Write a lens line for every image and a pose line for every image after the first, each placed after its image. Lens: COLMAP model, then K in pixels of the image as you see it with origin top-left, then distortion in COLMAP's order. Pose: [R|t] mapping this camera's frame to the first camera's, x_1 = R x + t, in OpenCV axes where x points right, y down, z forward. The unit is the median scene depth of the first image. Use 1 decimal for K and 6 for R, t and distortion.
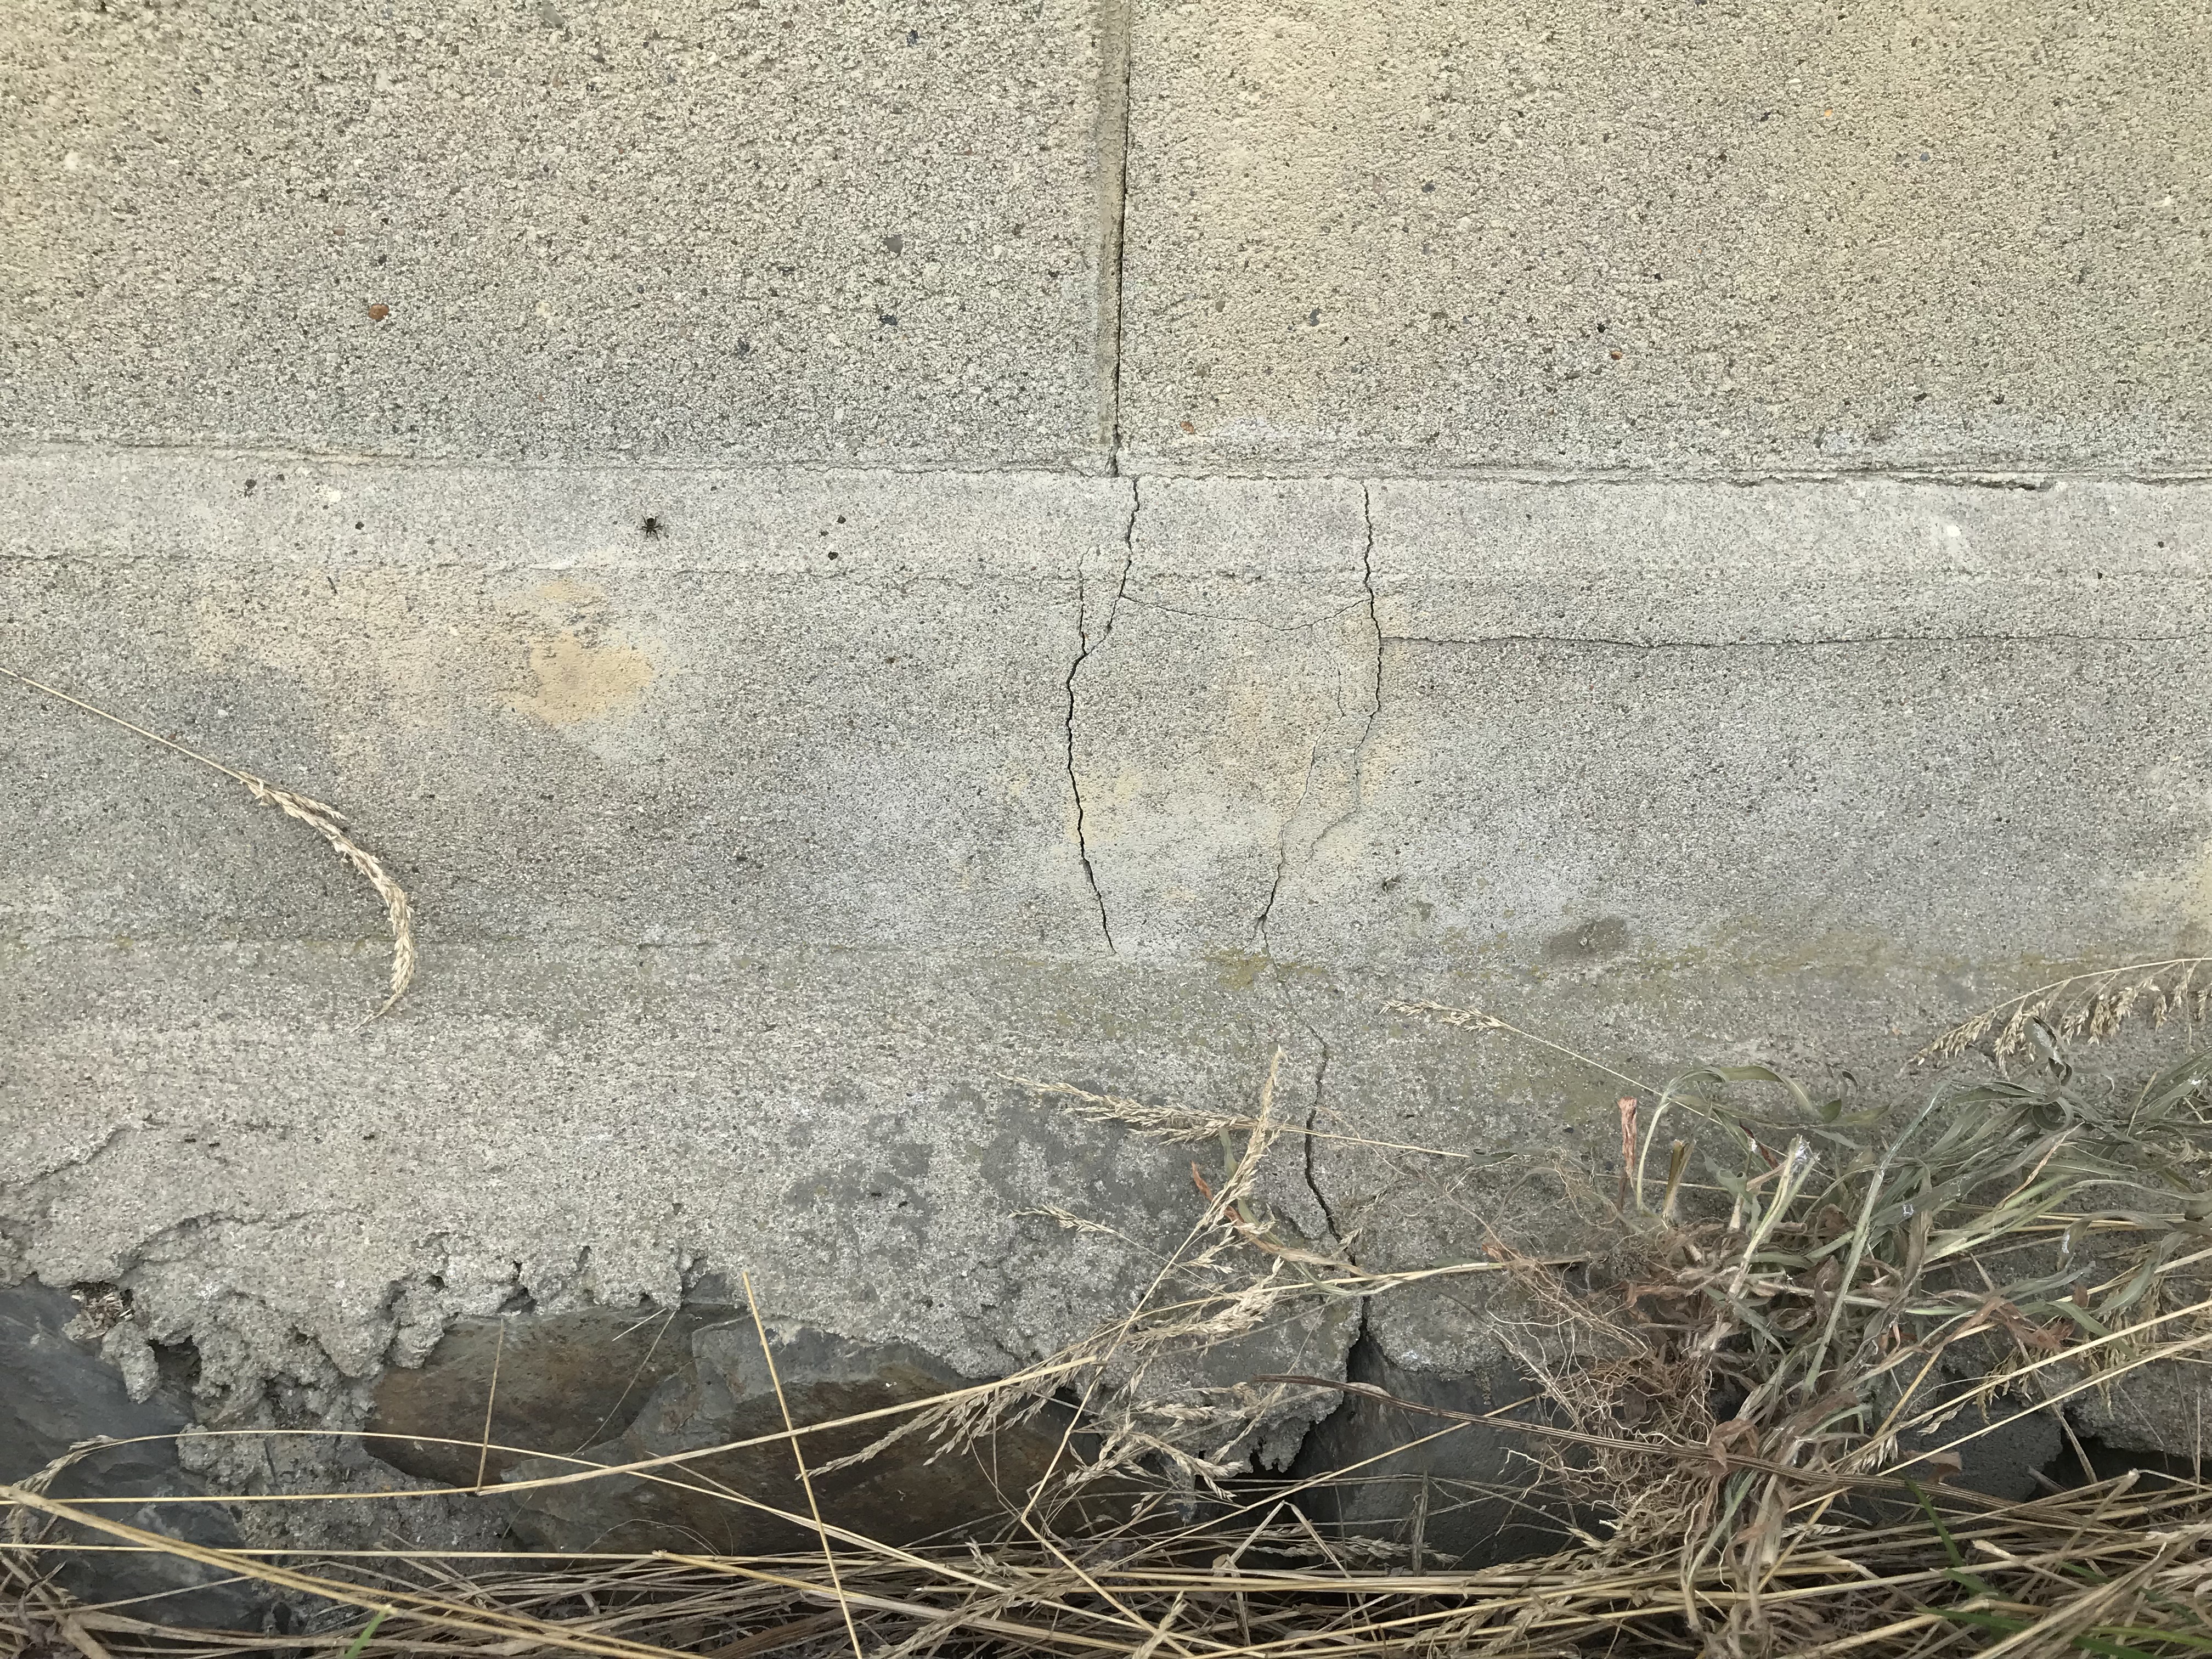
lens RADIAL K [[1804.6, 0, 1100.6], [0, 1804.6, 836.2], [0, 0, 1]] dist [0.039382, -0.049164]
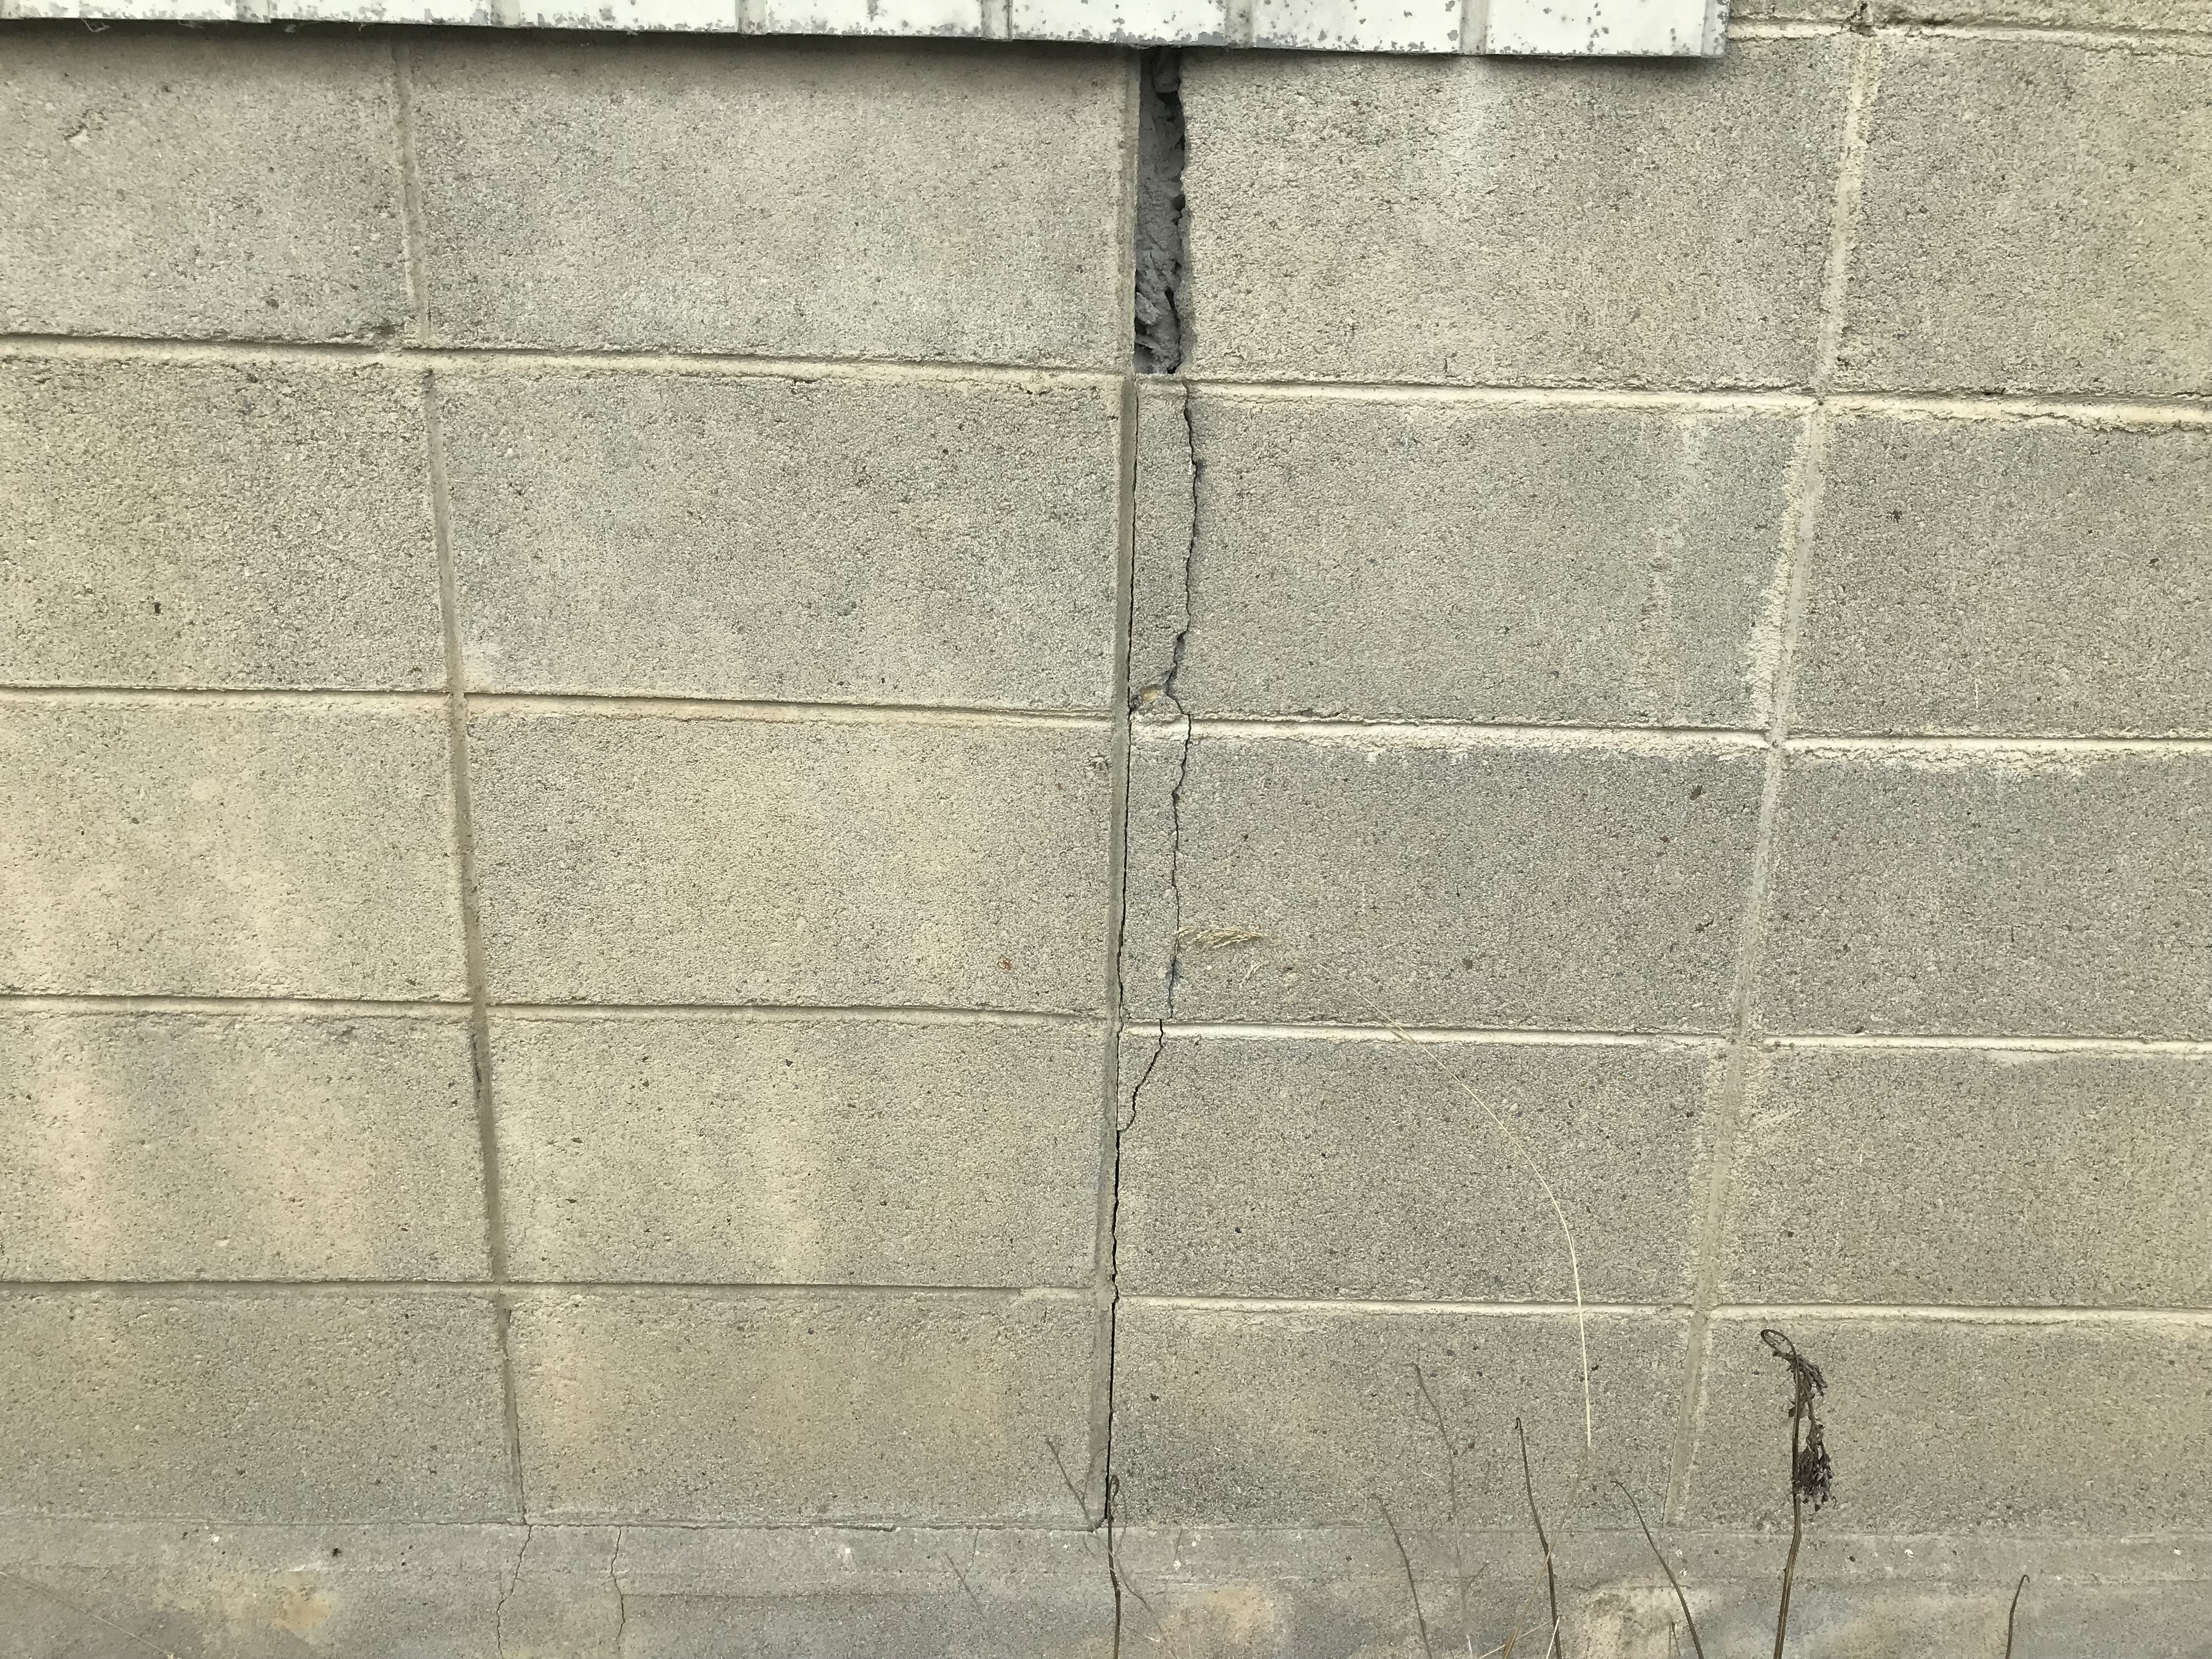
lens RADIAL K [[1804.6, 0, 1109.6], [0, 1804.6, 837.4], [0, 0, 1]] dist [0.039382, -0.049164]
pose [[0.999955, 0.004715, -0.008261, 0.871890], [-0.006925, 0.956241, -0.292500, -0.391529], [0.006520, 0.292544, 0.956230, -1.773860]]
